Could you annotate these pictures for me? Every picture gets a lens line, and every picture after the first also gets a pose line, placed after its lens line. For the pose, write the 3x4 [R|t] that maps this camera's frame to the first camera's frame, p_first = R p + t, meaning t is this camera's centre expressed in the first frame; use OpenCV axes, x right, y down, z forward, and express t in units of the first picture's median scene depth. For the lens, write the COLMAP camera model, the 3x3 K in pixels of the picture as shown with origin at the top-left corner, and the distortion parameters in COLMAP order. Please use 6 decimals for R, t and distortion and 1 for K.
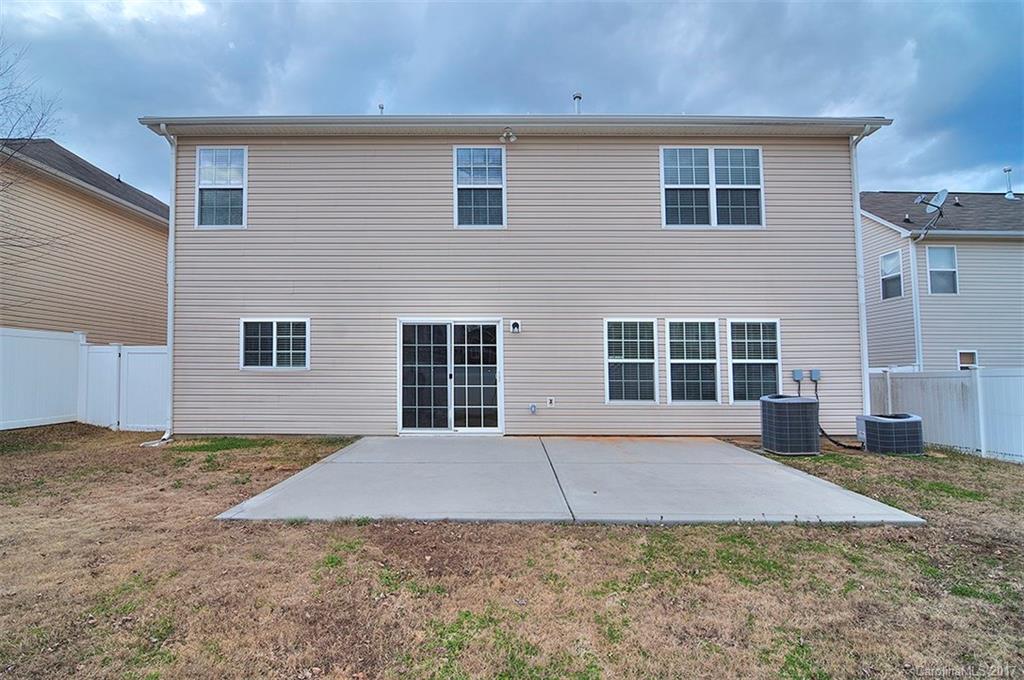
lens RADIAL K [[496.4, 0, 511.0], [0, 496.4, 345.2], [0, 0, 1]] dist [-0.013903, -0.007499]
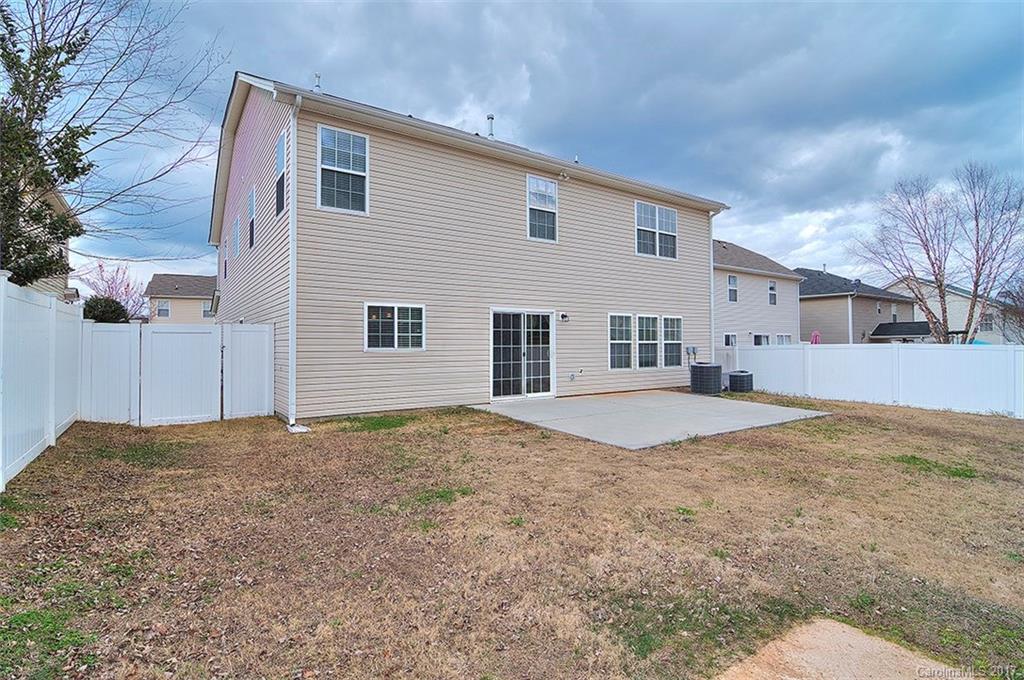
lens RADIAL K [[496.4, 0, 503.6], [0, 496.4, 334.4], [0, 0, 1]] dist [-0.013903, -0.007499]
pose [[0.823704, 0.006061, 0.566988, -0.894027], [-0.016736, 0.999767, 0.013626, -0.005189], [-0.566774, -0.020713, 0.823613, -0.028350]]
